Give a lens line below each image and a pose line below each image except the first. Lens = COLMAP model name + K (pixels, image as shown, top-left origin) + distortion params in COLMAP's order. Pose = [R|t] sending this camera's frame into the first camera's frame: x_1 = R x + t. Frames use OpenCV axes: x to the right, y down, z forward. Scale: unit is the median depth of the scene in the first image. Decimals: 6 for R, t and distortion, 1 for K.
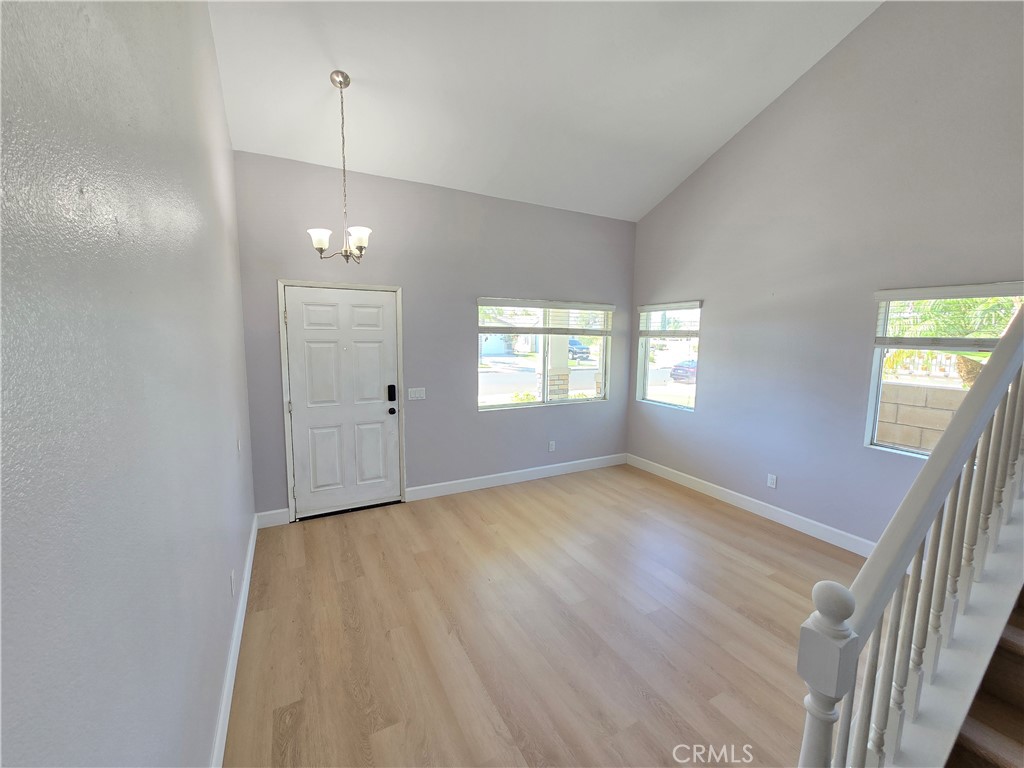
lens RADIAL K [[418.8, 0, 514.5], [0, 418.8, 383.1], [0, 0, 1]] dist [-0.000019, -0.000101]
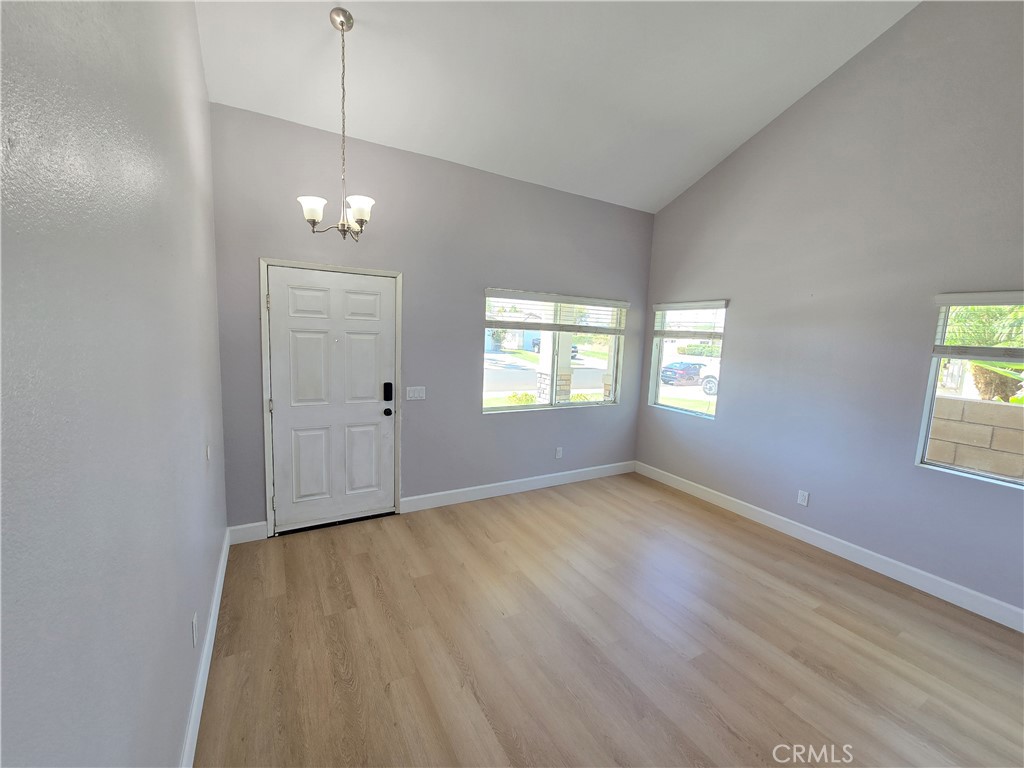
lens RADIAL K [[418.8, 0, 514.5], [0, 418.8, 383.1], [0, 0, 1]] dist [-0.000019, -0.000101]
pose [[0.998911, 0.026255, 0.038555, -0.063837], [-0.026553, 0.999621, 0.007254, -0.008928], [-0.038350, -0.008270, 0.999230, 0.108966]]
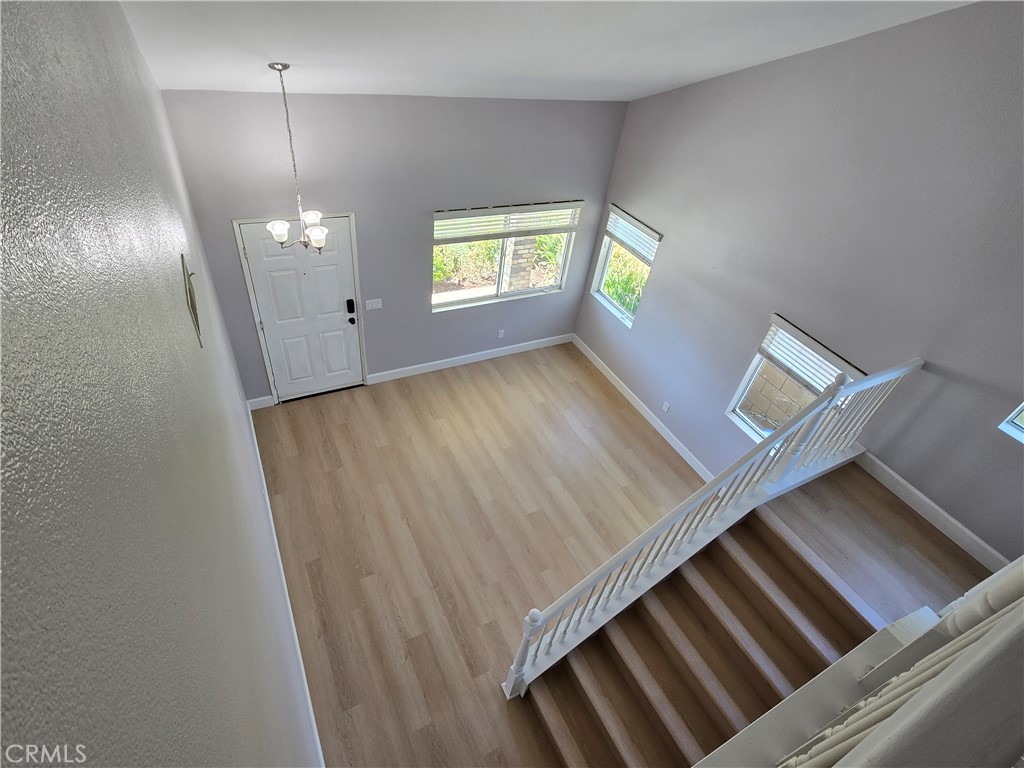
lens RADIAL K [[516.0, 0, 514.6], [0, 516.0, 384.2], [0, 0, 1]] dist [-0.001898, -0.000468]
pose [[0.993501, 0.091699, 0.067431, 0.061094], [-0.113689, 0.828133, 0.548880, -0.631302], [-0.005510, -0.552979, 0.833177, -0.243367]]
